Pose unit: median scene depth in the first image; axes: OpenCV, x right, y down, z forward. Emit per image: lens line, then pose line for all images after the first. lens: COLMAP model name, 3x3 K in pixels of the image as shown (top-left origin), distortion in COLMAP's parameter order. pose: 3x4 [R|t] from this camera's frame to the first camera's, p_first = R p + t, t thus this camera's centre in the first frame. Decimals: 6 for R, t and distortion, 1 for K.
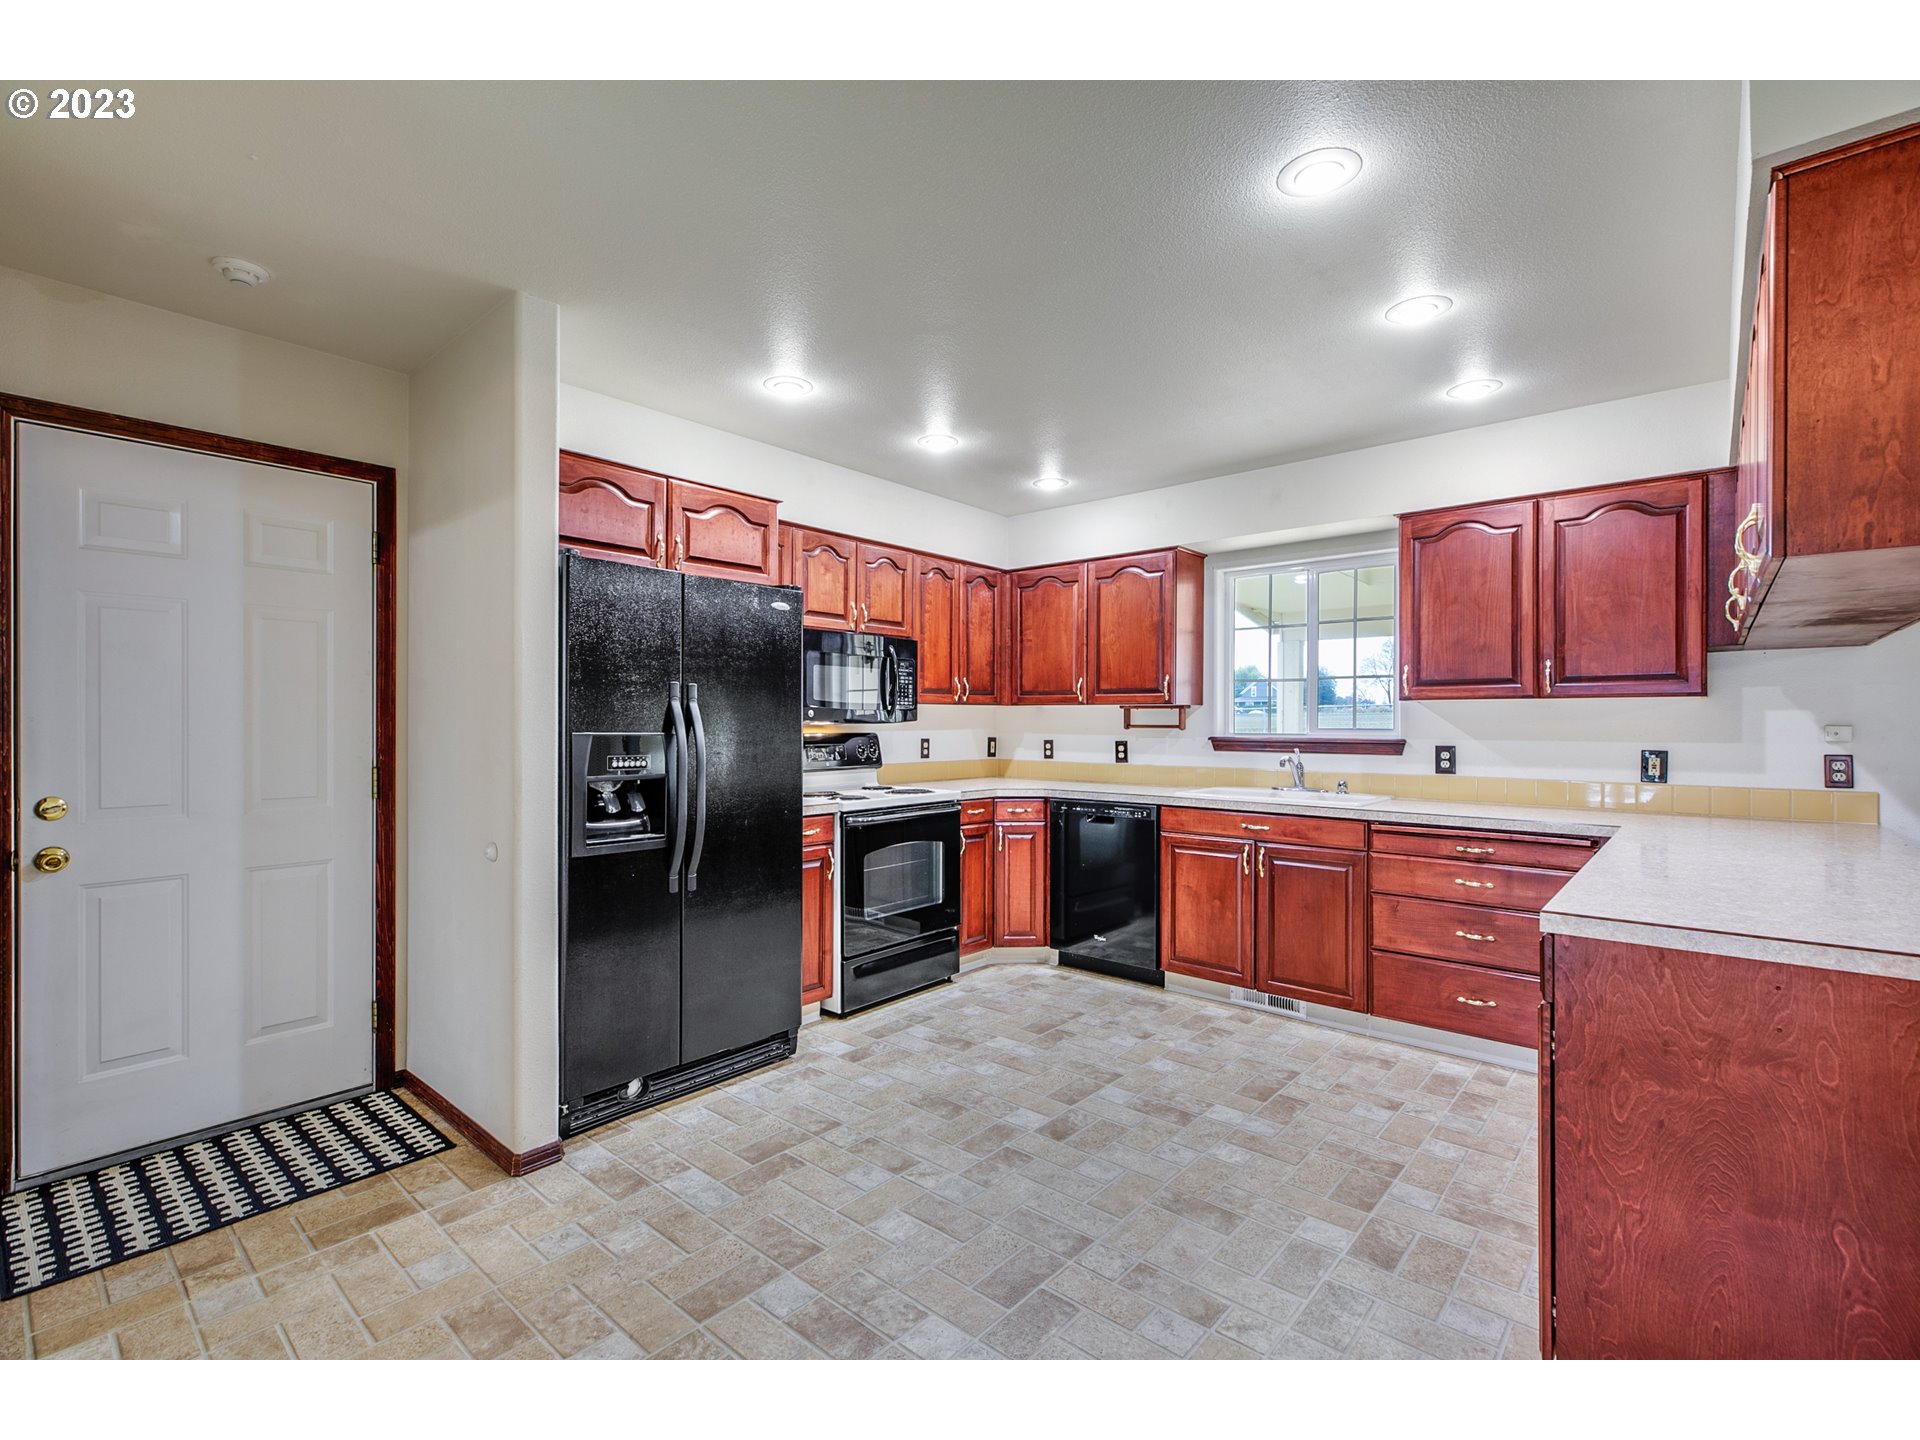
lens RADIAL K [[868.1, 0, 960.0], [0, 868.1, 720.0], [0, 0, 1]] dist [0.003926, -0.000190]
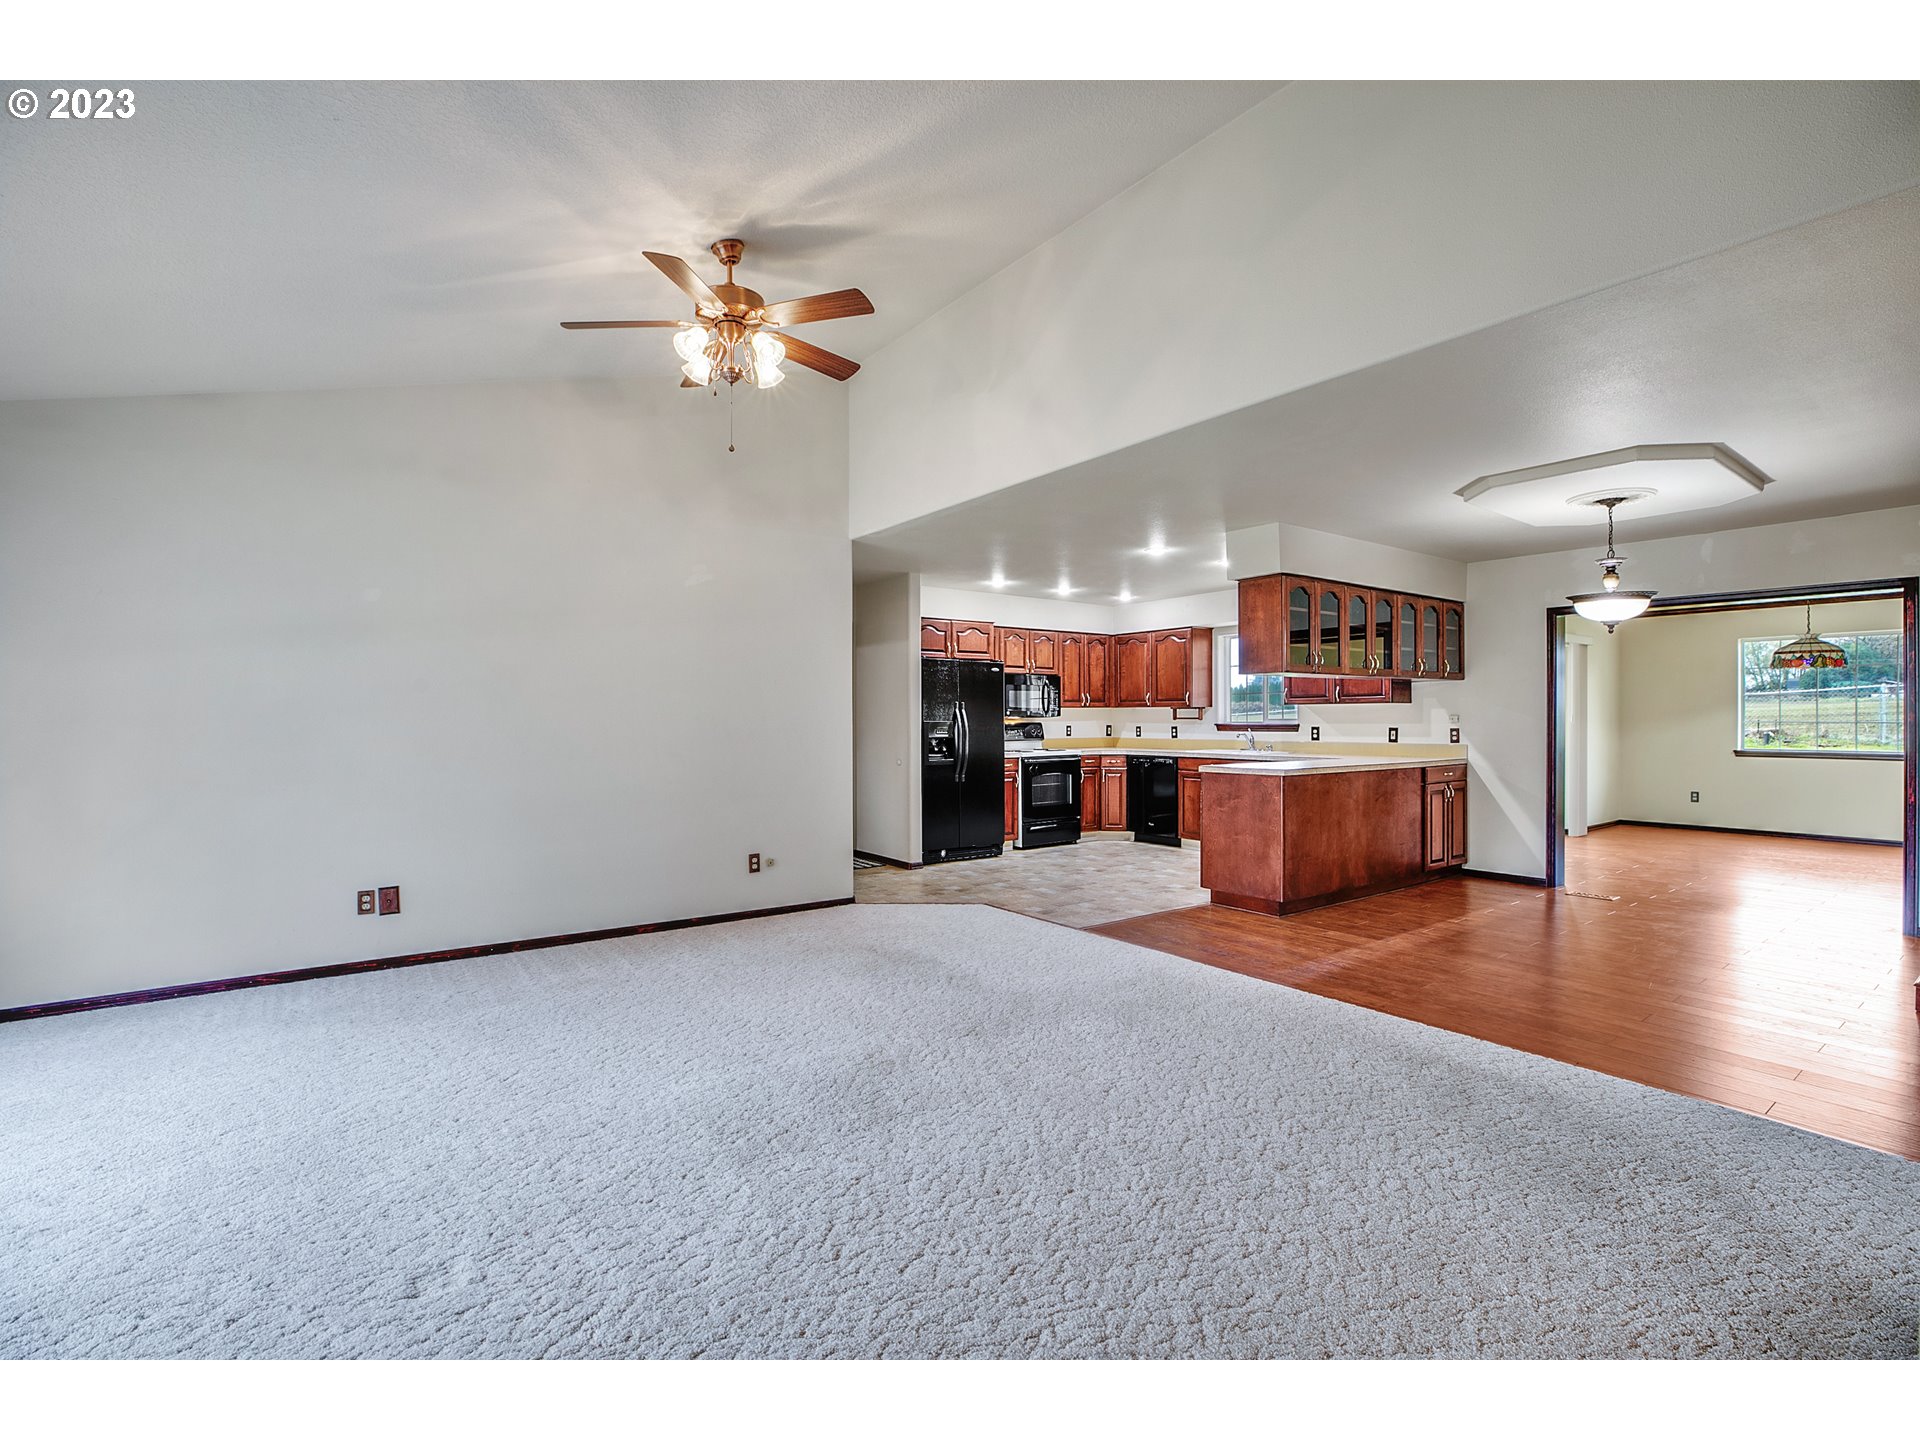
lens RADIAL K [[878.4, 0, 967.7], [0, 878.4, 726.9], [0, 0, 1]] dist [-0.031565, 0.000366]
pose [[0.975289, -0.004626, -0.220884, 0.216656], [0.007458, 0.999900, 0.011988, -0.000506], [0.220806, -0.013339, 0.975226, -1.177098]]
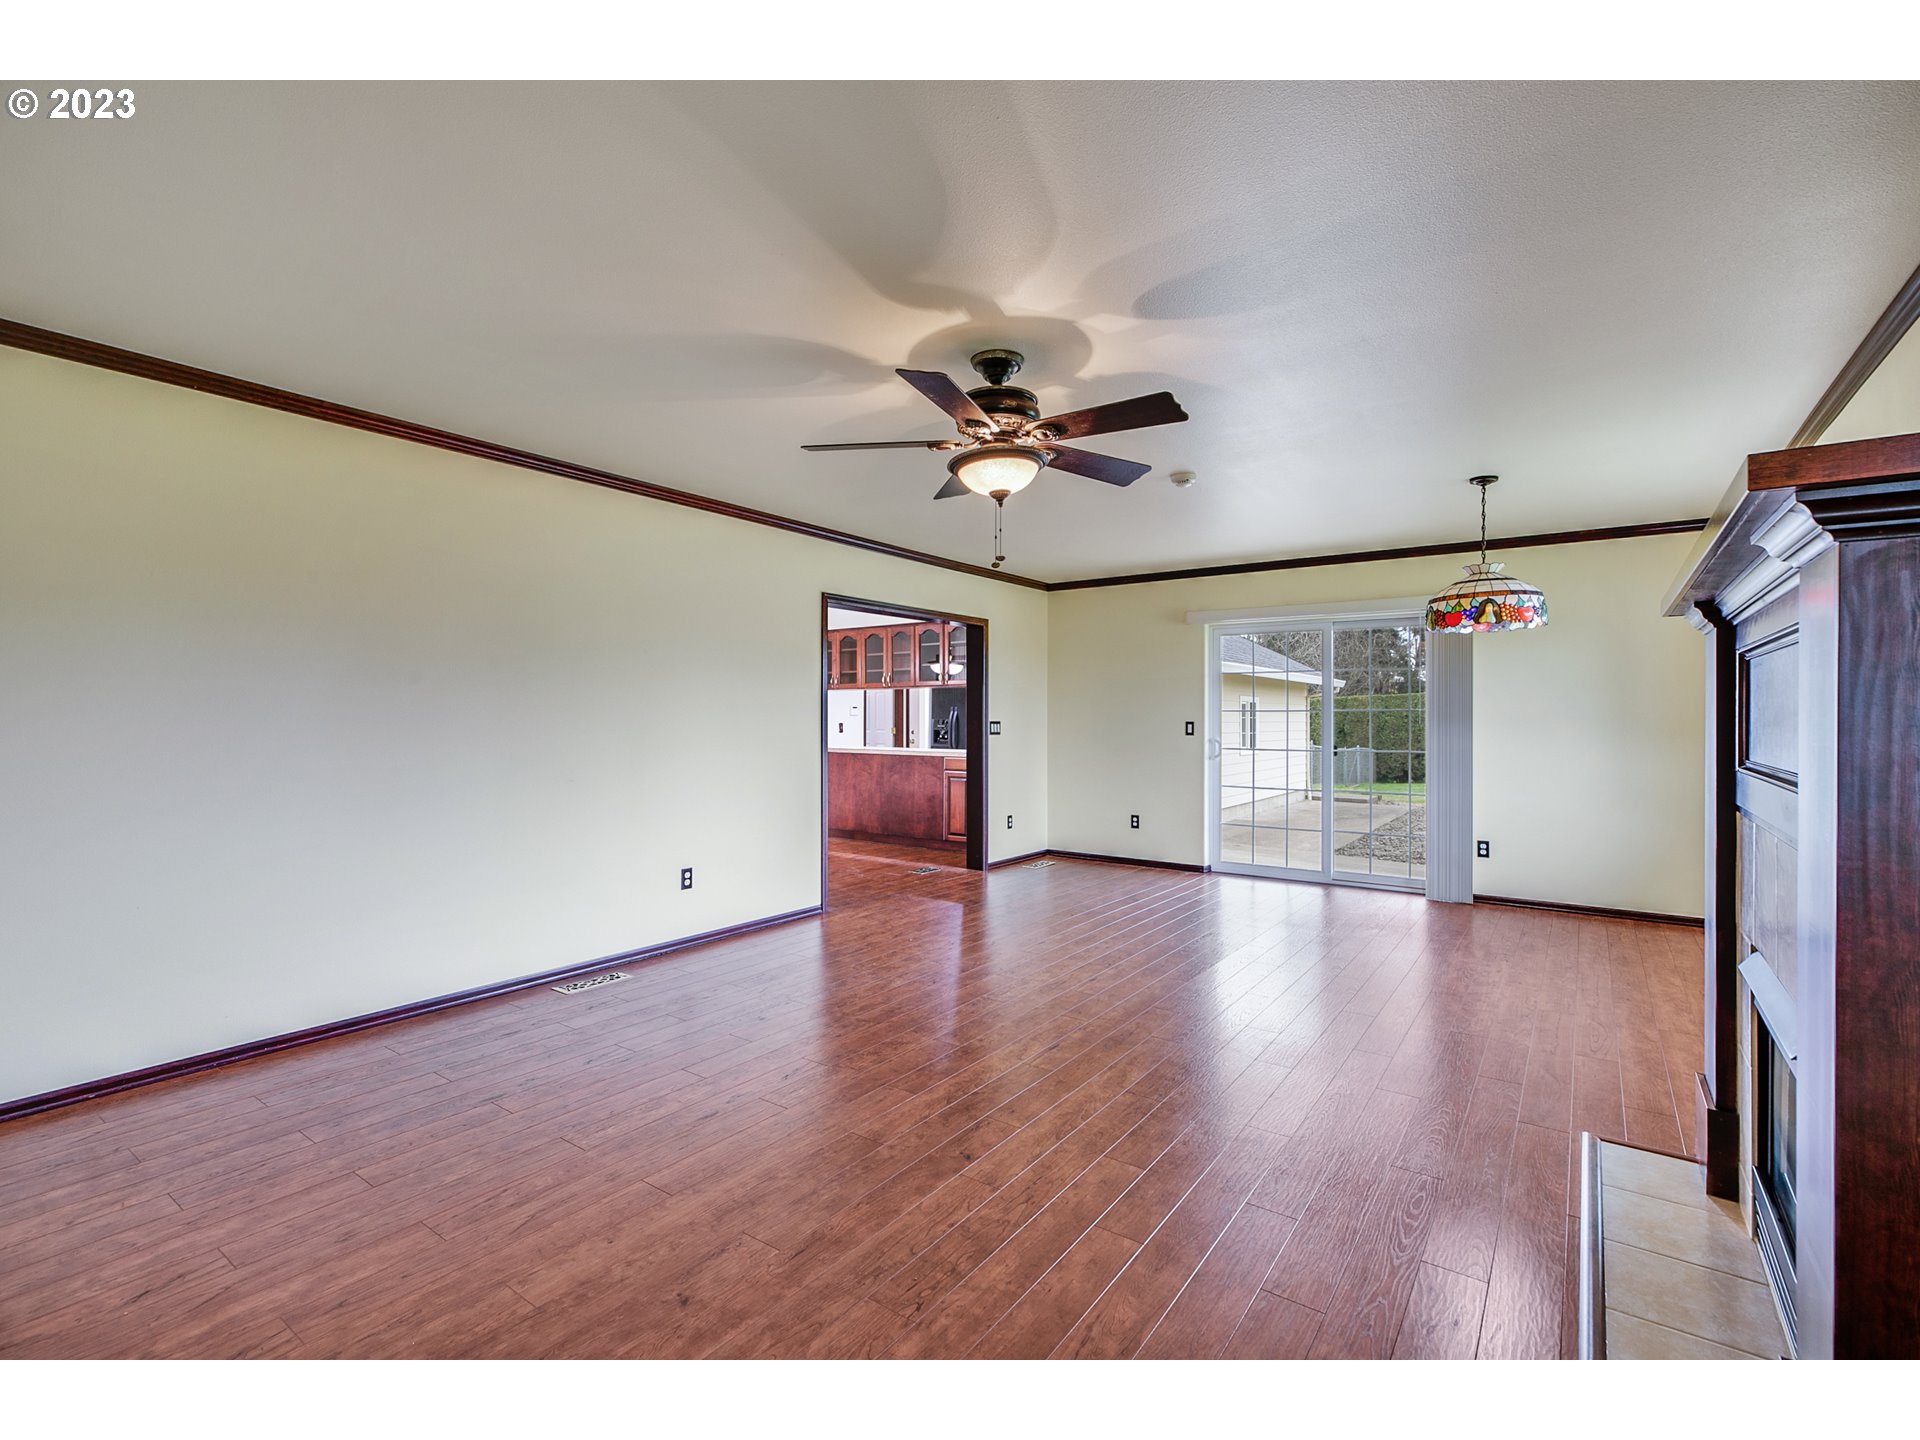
lens RADIAL K [[870.5, 0, 960.0], [0, 870.5, 720.0], [0, 0, 1]] dist [0.004773, -0.000307]
pose [[0.064004, 0.005328, -0.997935, 2.803789], [0.004726, 0.999973, 0.005642, 0.002982], [0.997938, -0.005077, 0.063977, 0.551164]]
